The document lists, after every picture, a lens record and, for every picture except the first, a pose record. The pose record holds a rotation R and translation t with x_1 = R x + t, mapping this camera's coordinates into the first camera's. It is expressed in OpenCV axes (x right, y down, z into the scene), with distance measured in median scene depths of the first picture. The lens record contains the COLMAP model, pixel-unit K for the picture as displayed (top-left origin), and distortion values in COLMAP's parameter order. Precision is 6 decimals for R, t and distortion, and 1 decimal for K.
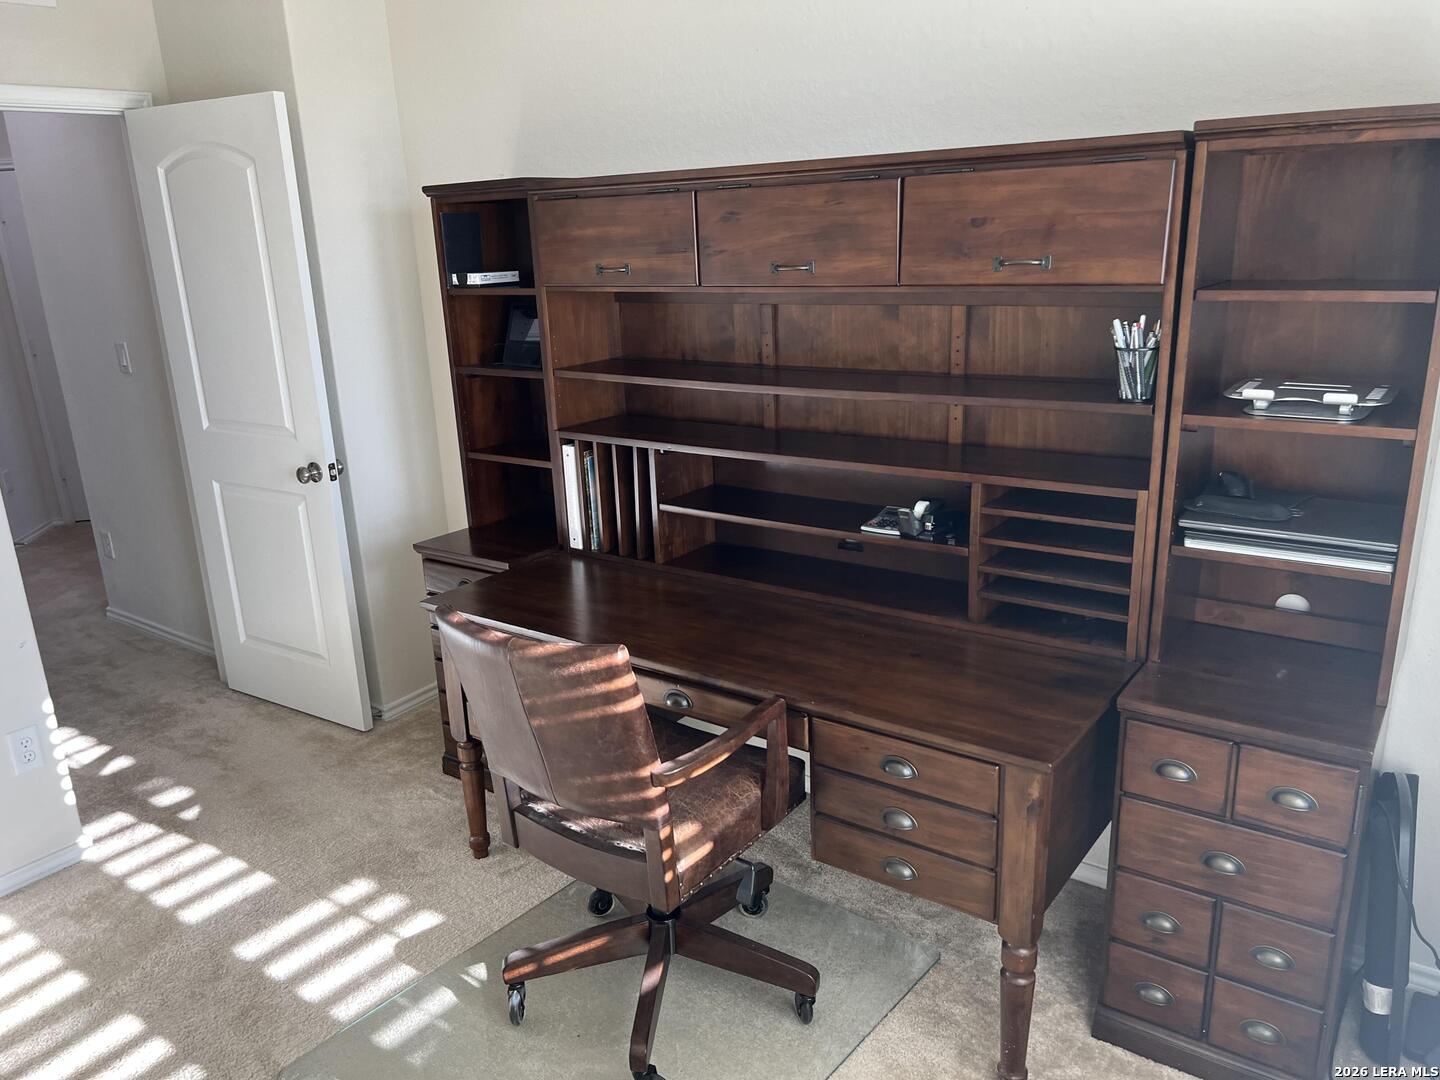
lens RADIAL K [[1101.9, 0, 719.2], [0, 1101.9, 546.4], [0, 0, 1]] dist [0.004476, -0.001978]
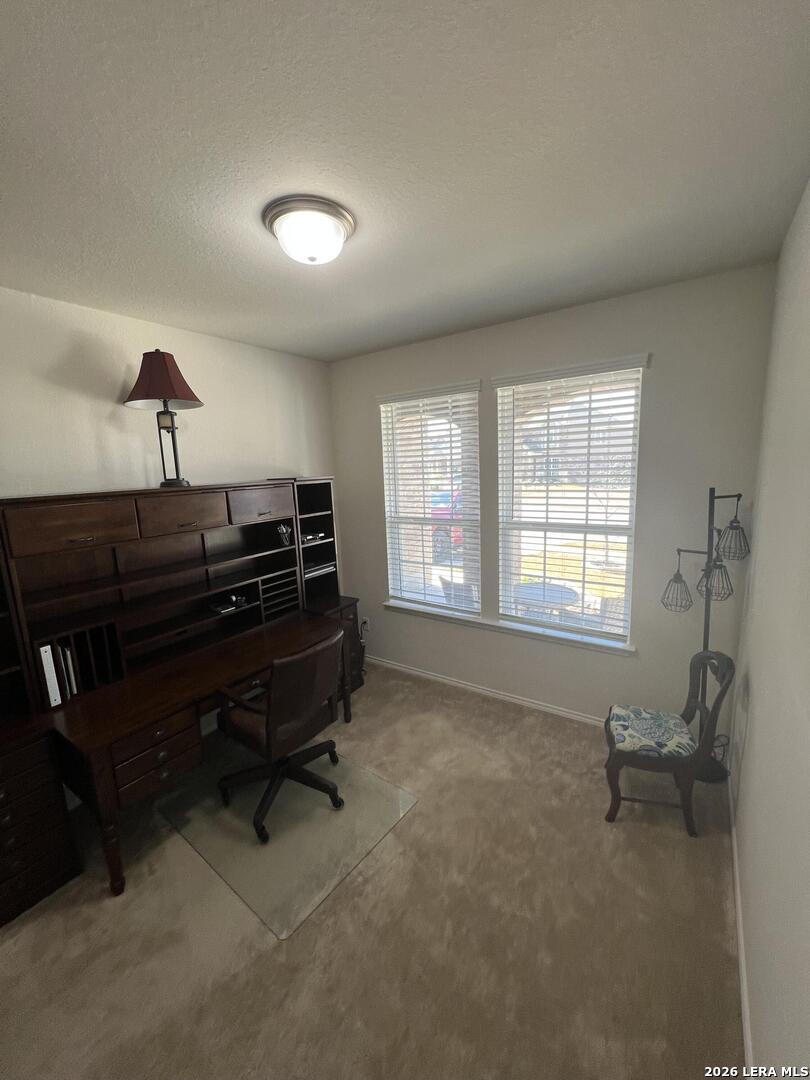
lens RADIAL K [[426.3, 0, 404.7], [0, 426.3, 538.9], [0, 0, 1]] dist [-0.001232, -0.000010]
pose [[-0.040339, -0.128837, 0.990845, -1.071689], [0.318918, 0.938123, 0.134966, -0.216703], [-0.946923, 0.321443, 0.003246, 0.579995]]
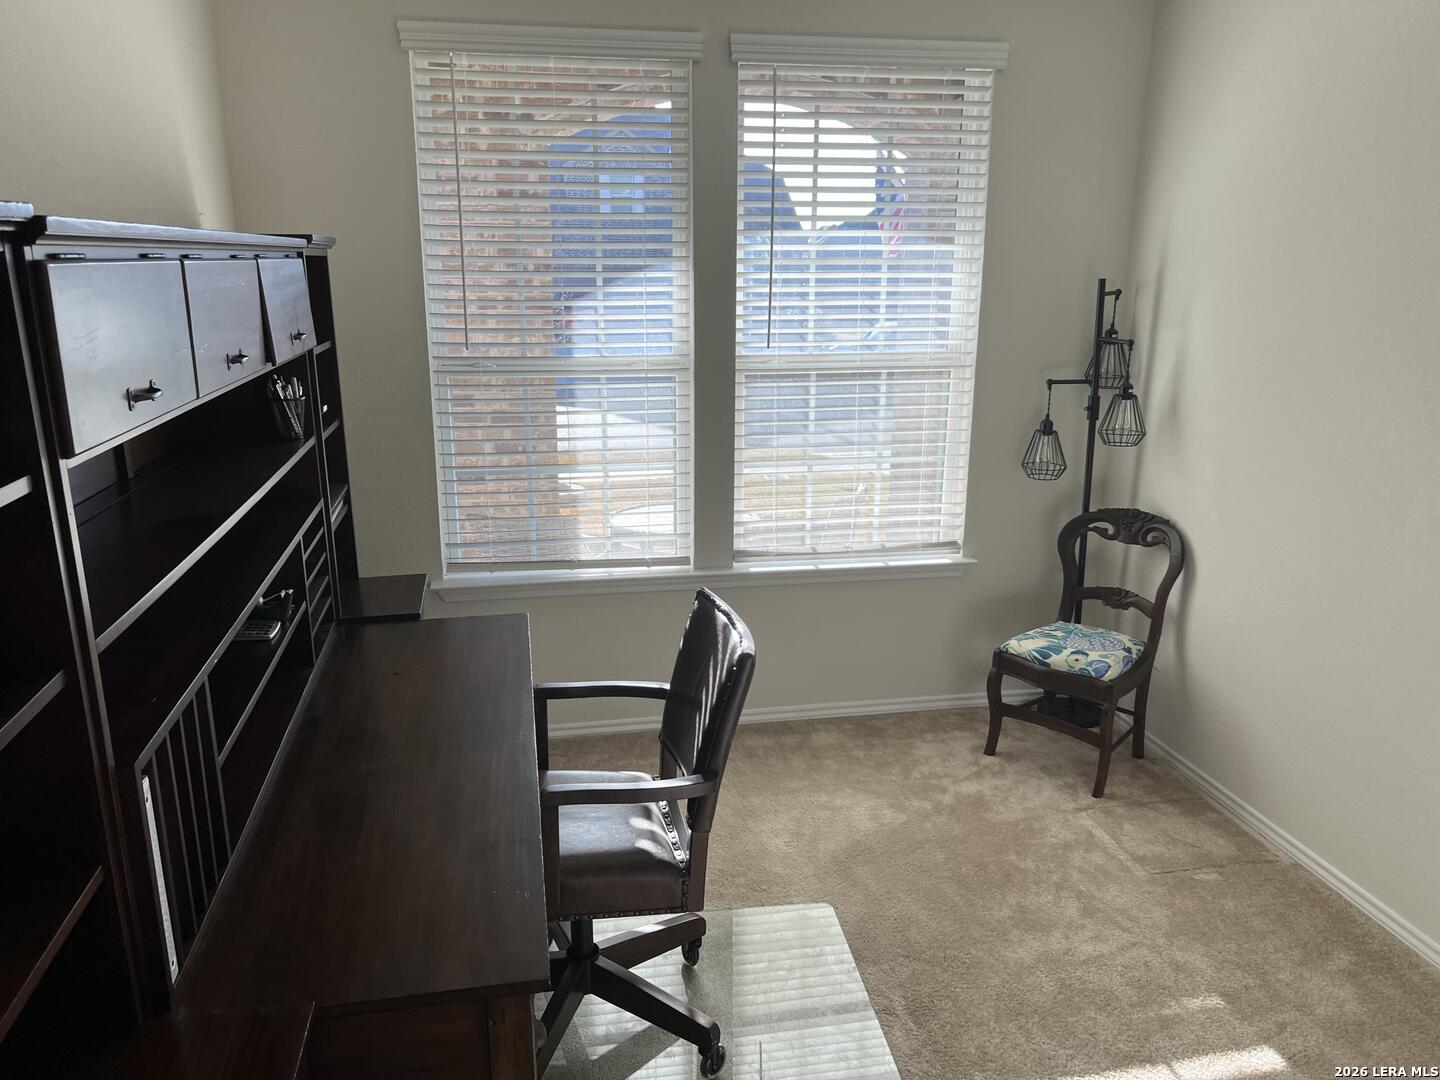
lens RADIAL K [[1101.9, 0, 720.3], [0, 1101.9, 541.6], [0, 0, 1]] dist [0.004476, -0.001978]
pose [[-0.729524, -0.136217, 0.670253, -0.862377], [0.216658, 0.883475, 0.415368, -0.444355], [-0.648732, 0.448237, -0.615004, 1.485287]]
